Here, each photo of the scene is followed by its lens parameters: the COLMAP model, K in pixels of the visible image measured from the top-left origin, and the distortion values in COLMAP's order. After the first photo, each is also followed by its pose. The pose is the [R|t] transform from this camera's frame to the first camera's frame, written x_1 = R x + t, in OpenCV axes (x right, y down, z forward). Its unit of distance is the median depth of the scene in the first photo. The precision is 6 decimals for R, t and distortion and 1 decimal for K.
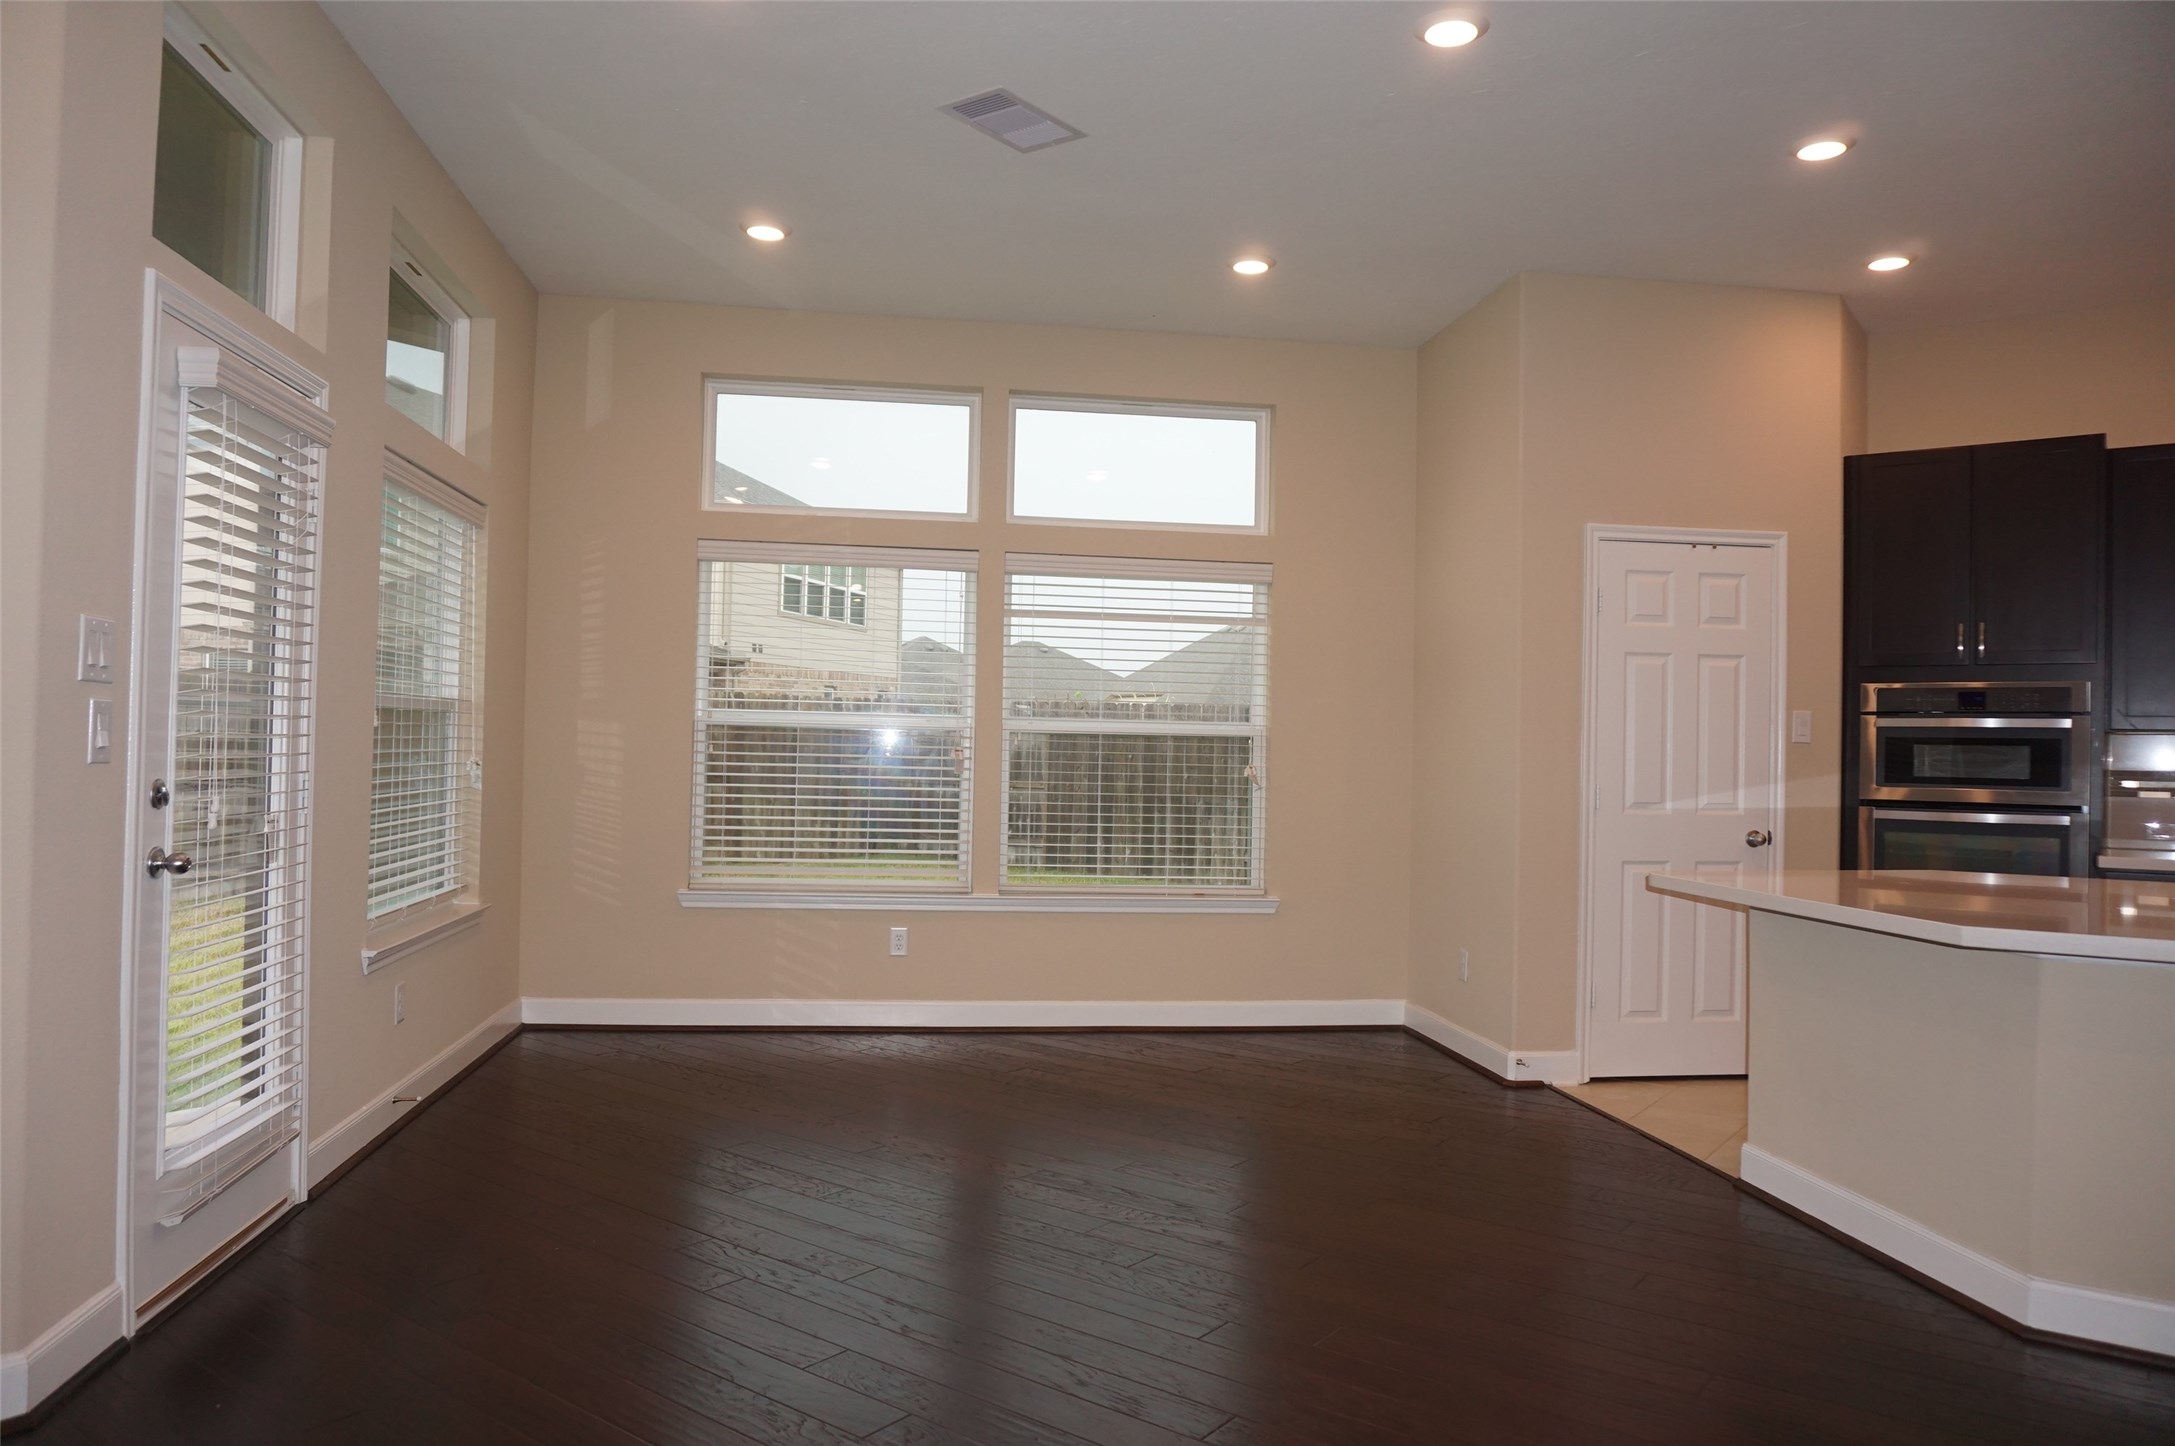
lens RADIAL K [[1516.6, 0, 1069.7], [0, 1516.6, 721.4], [0, 0, 1]] dist [-0.061310, 0.028499]
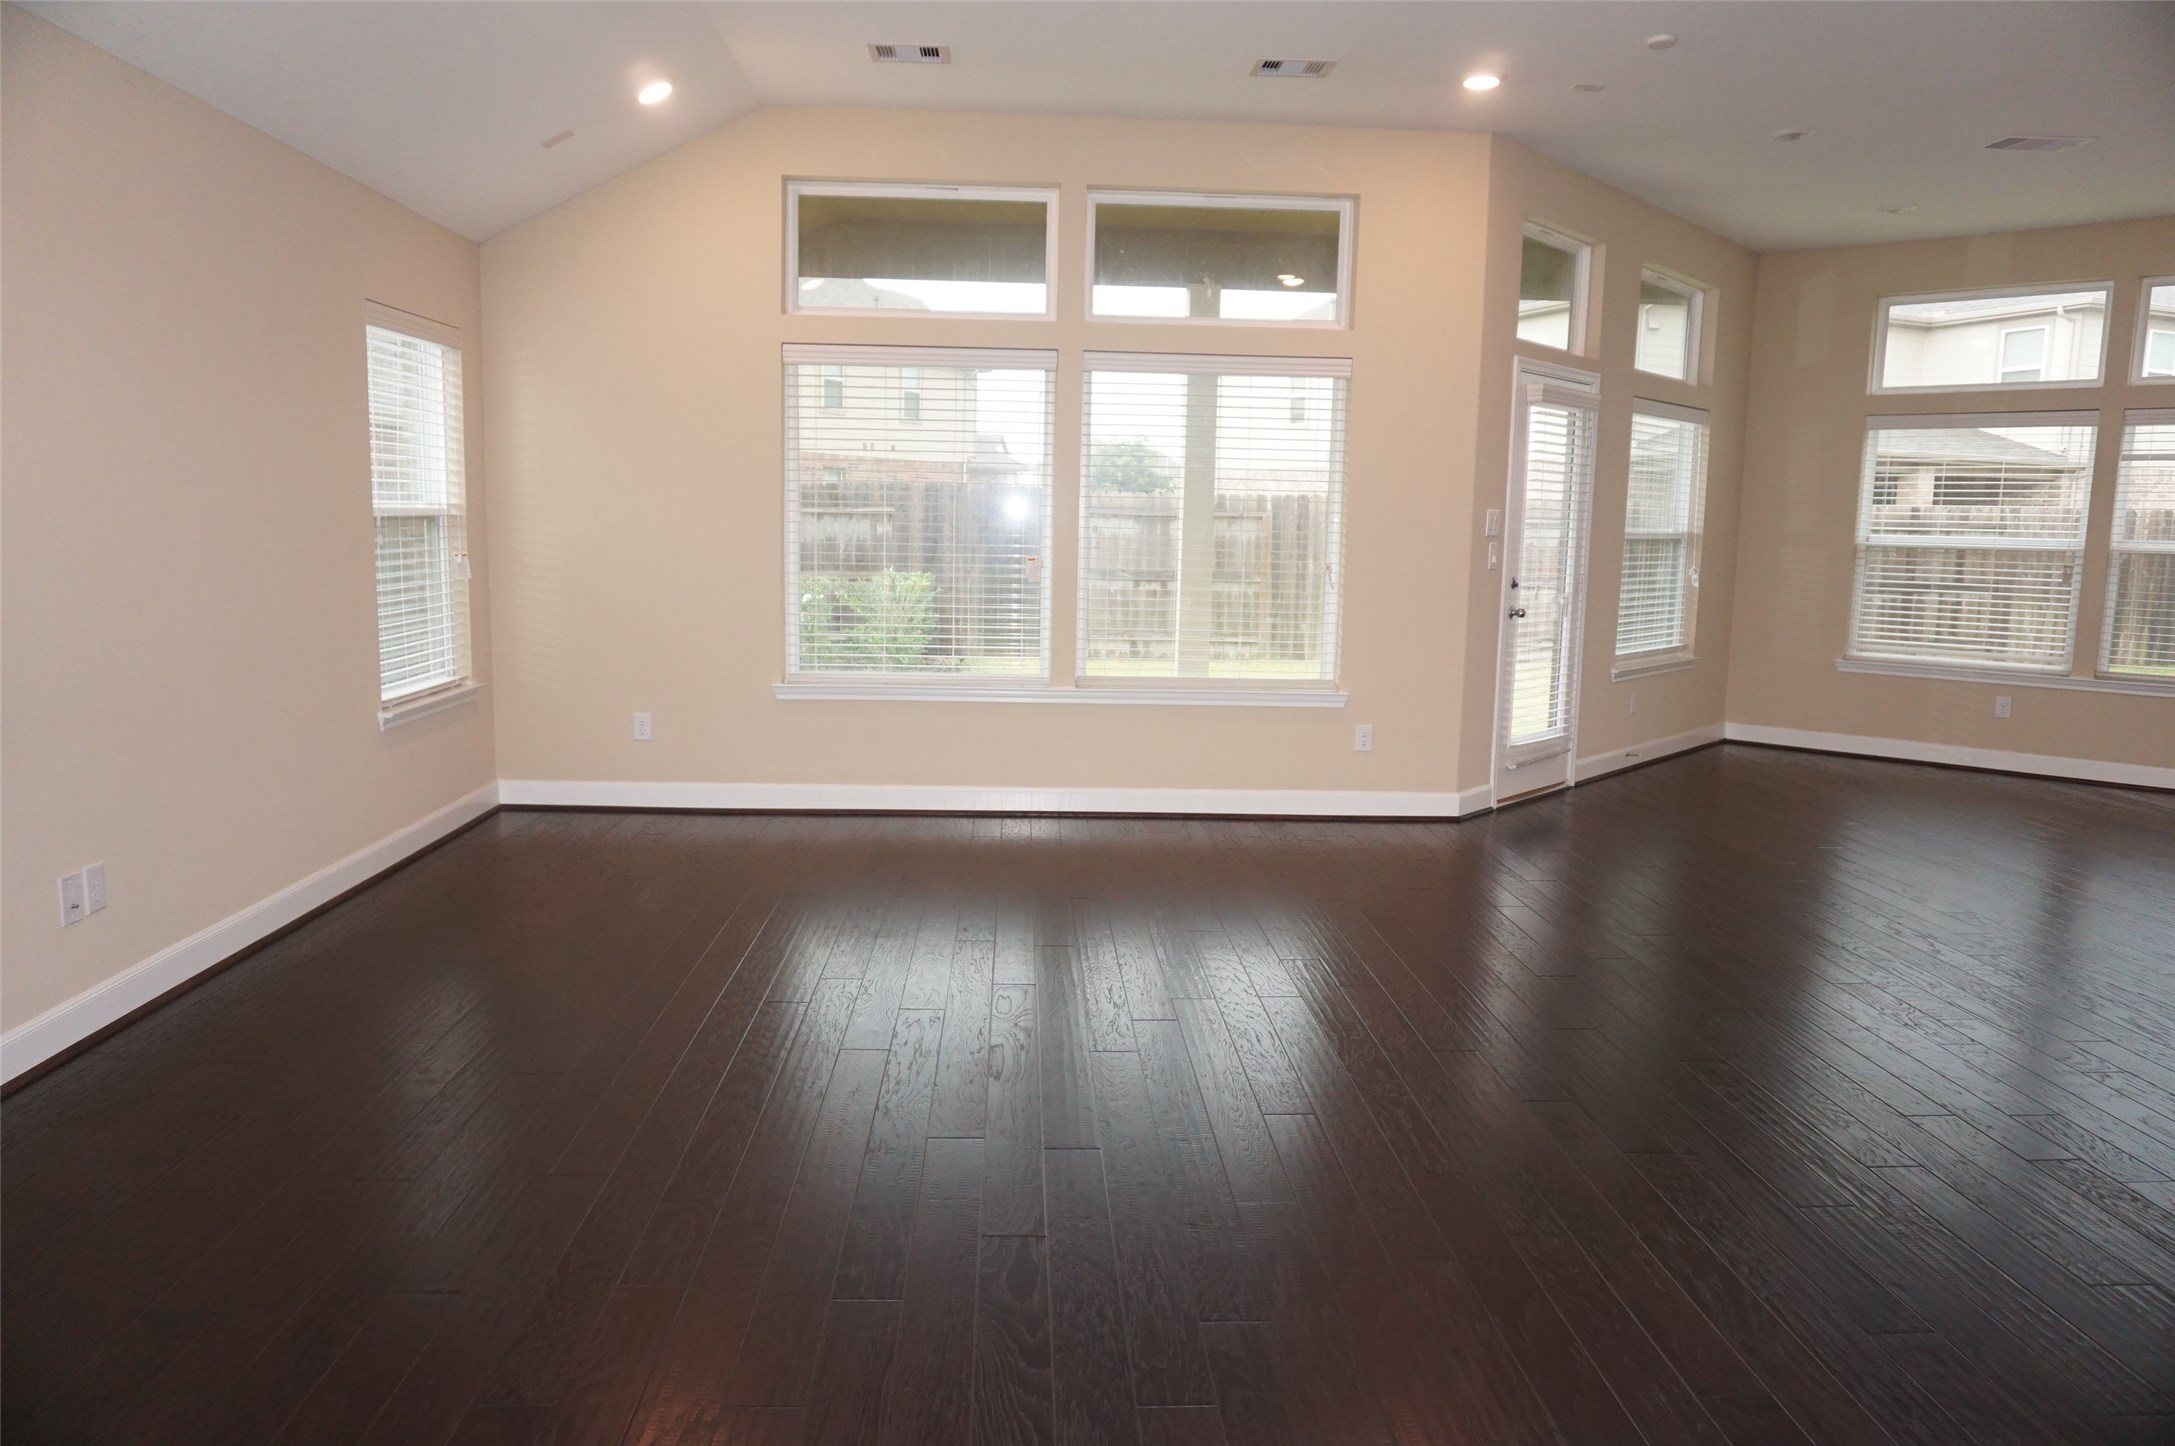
lens RADIAL K [[1516.6, 0, 1069.7], [0, 1516.6, 721.4], [0, 0, 1]] dist [-0.061310, 0.028499]
pose [[0.665647, 0.093634, -0.740370, 0.370309], [0.006906, 0.991282, 0.131576, -0.026579], [0.746235, -0.092696, 0.659197, -0.585268]]
